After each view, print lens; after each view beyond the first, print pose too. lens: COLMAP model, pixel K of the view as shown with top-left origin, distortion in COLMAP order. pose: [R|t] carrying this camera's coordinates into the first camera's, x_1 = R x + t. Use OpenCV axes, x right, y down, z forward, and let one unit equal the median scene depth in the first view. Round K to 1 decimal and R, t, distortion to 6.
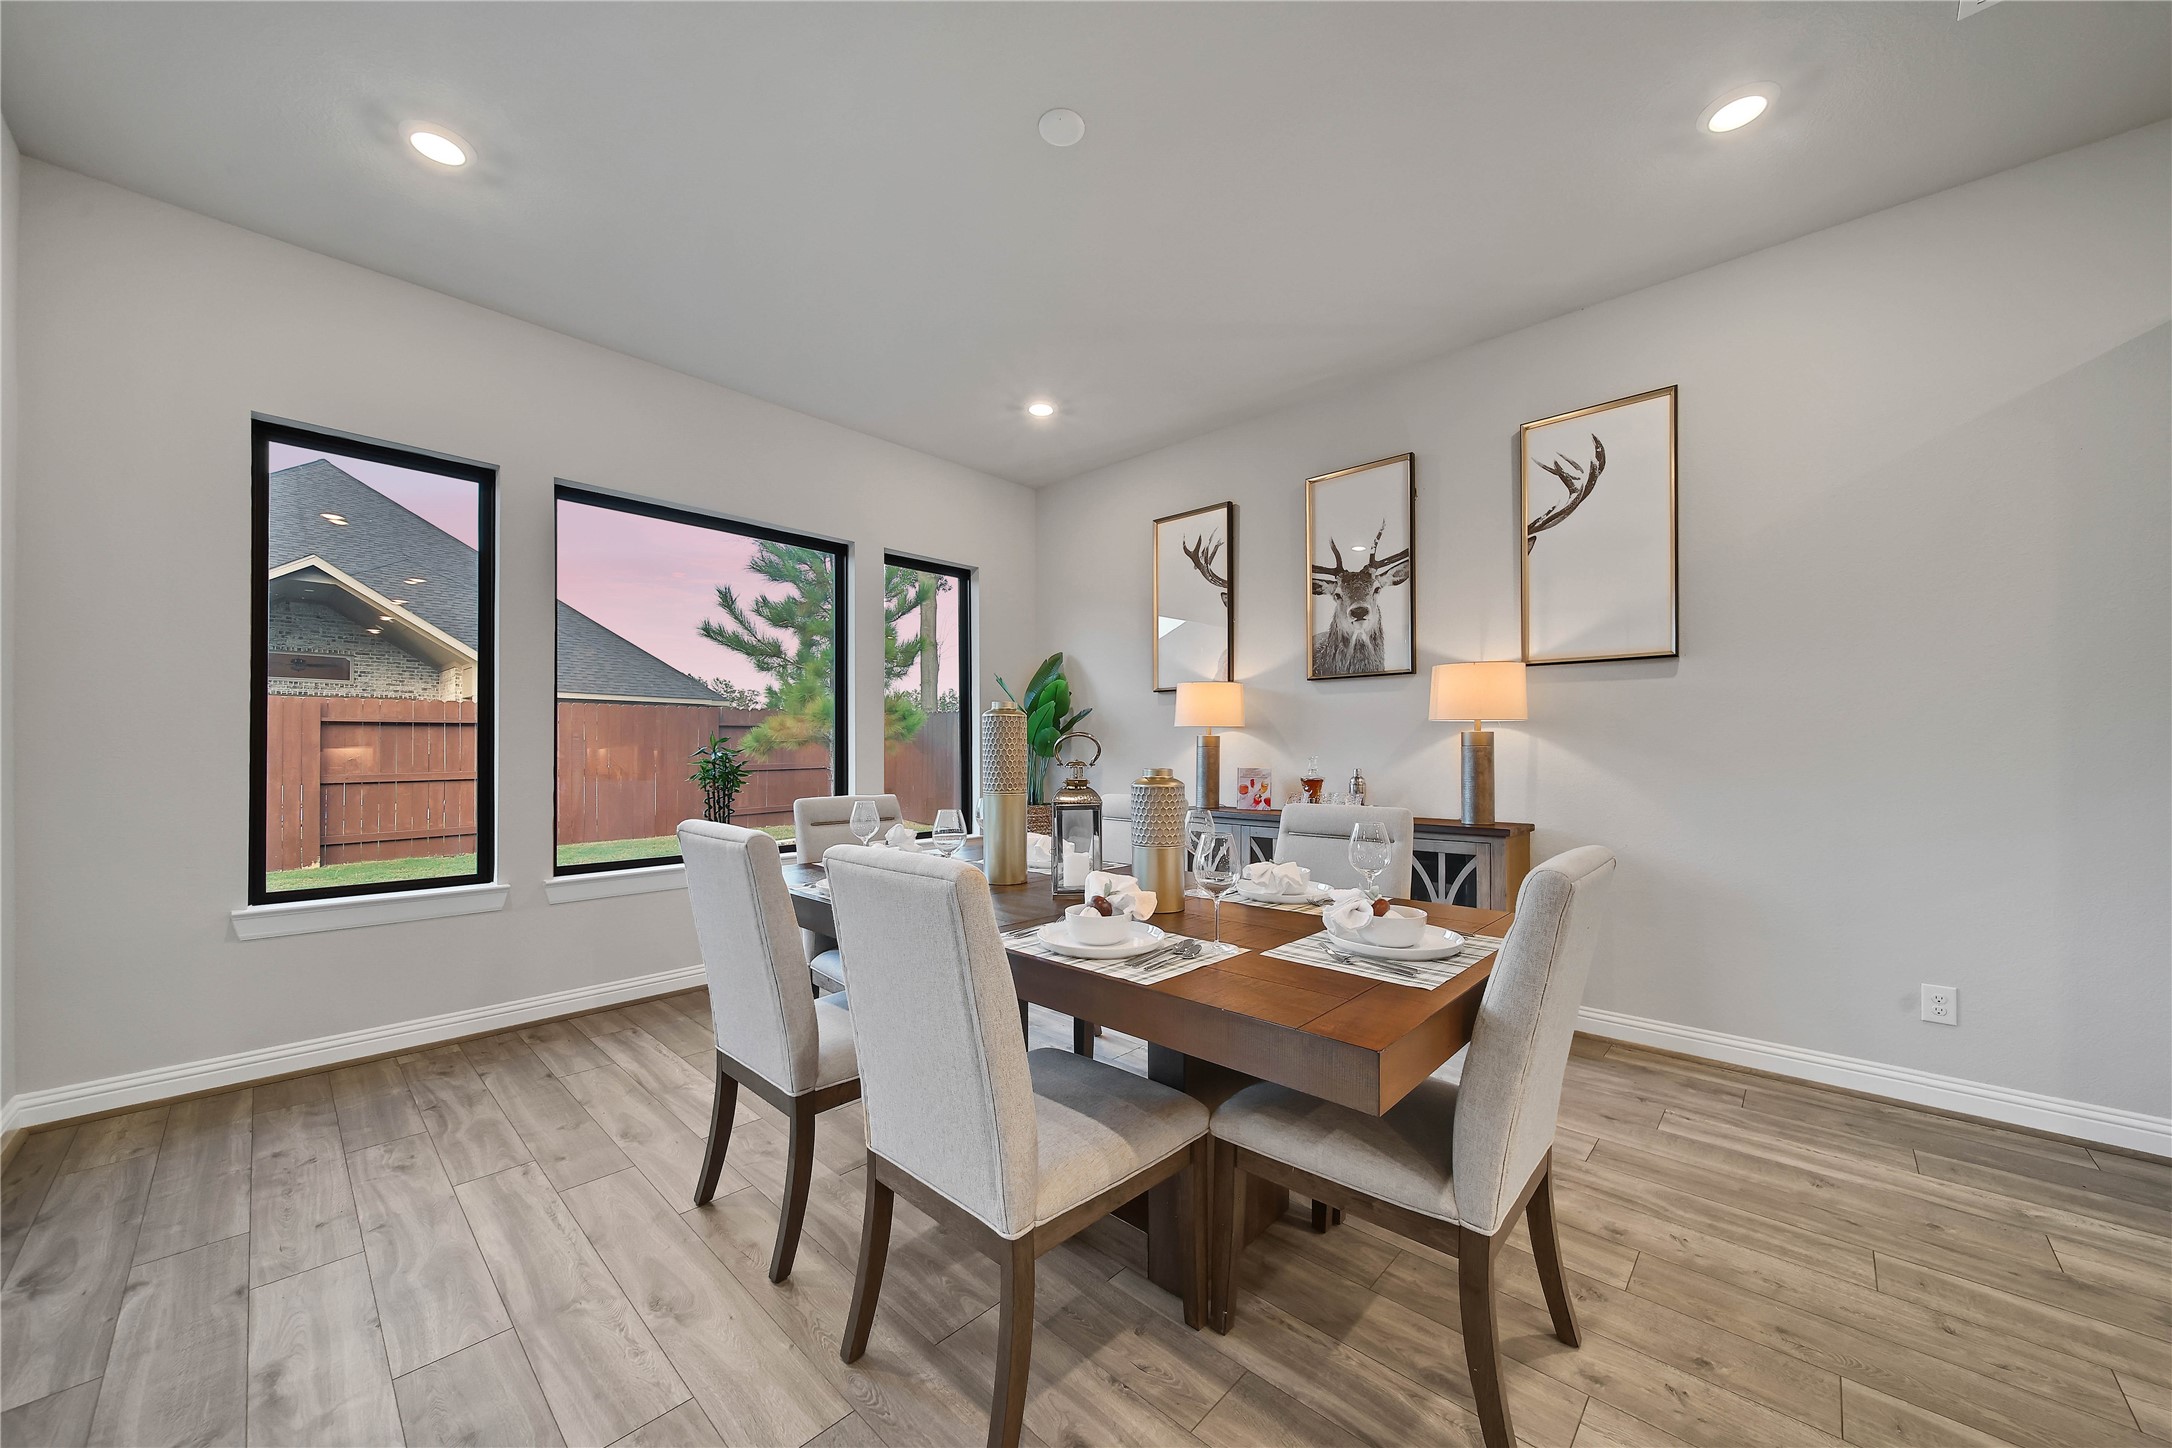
lens RADIAL K [[777.2, 0, 1087.0], [0, 777.2, 742.4], [0, 0, 1]] dist [-0.000057, -0.001455]
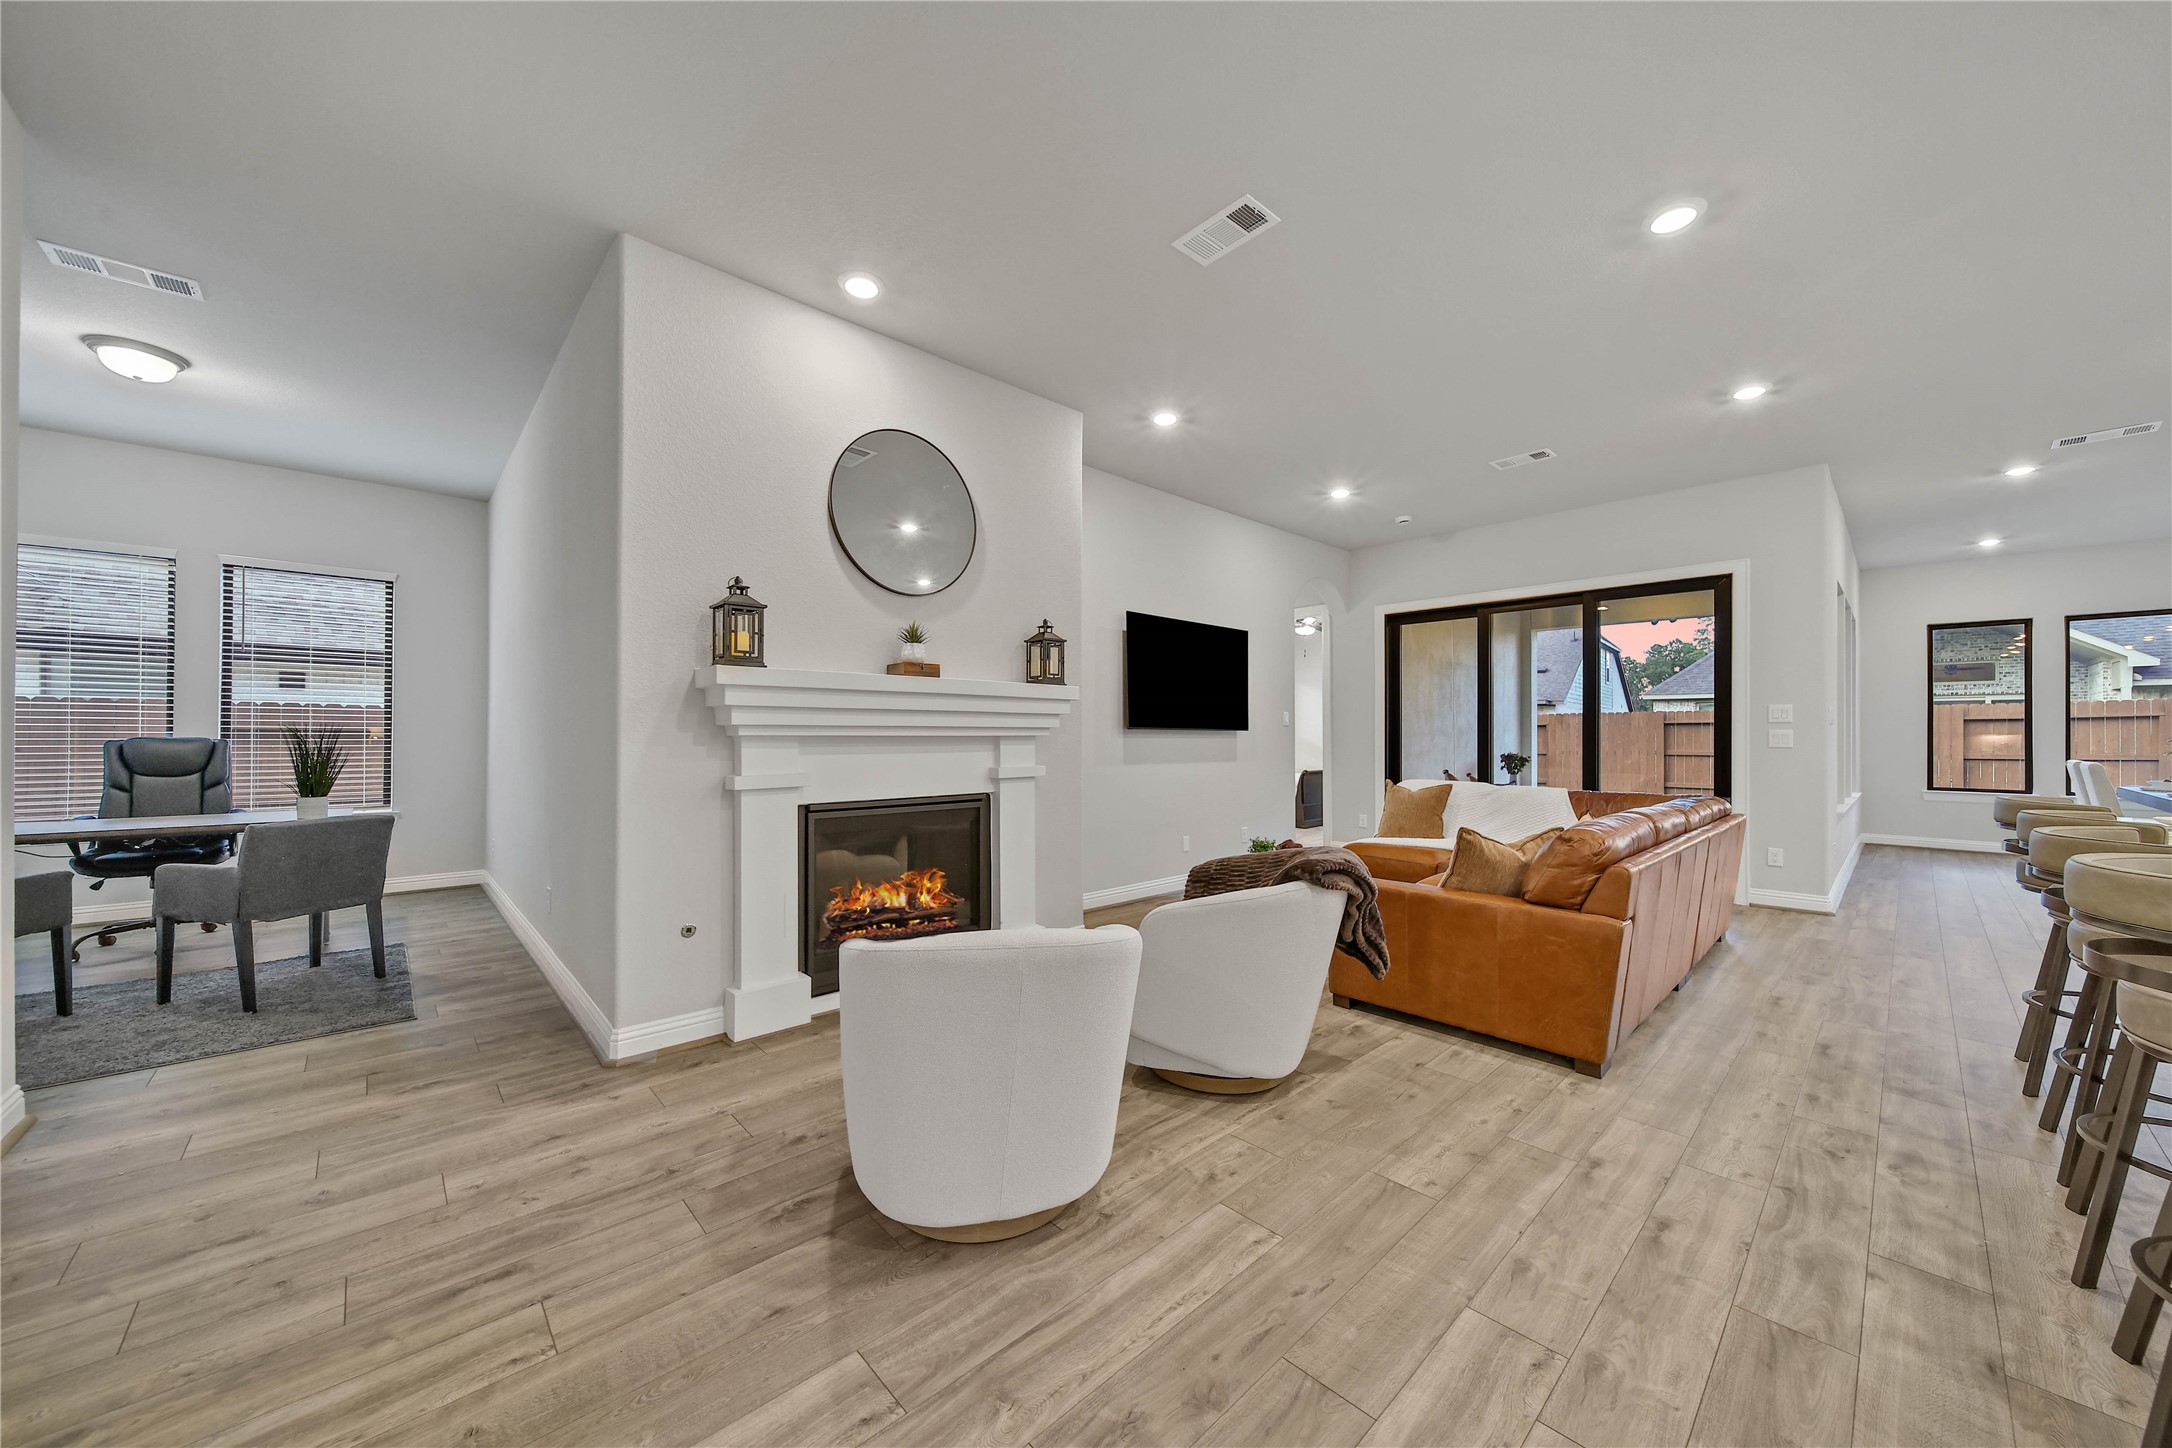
lens RADIAL K [[777.2, 0, 1063.6], [0, 777.2, 736.3], [0, 0, 1]] dist [-0.000057, -0.001455]
pose [[-0.079553, 0.003661, -0.996824, 1.820069], [0.007106, 0.999970, 0.003106, -0.021015], [0.996805, -0.006836, -0.079577, -1.758532]]
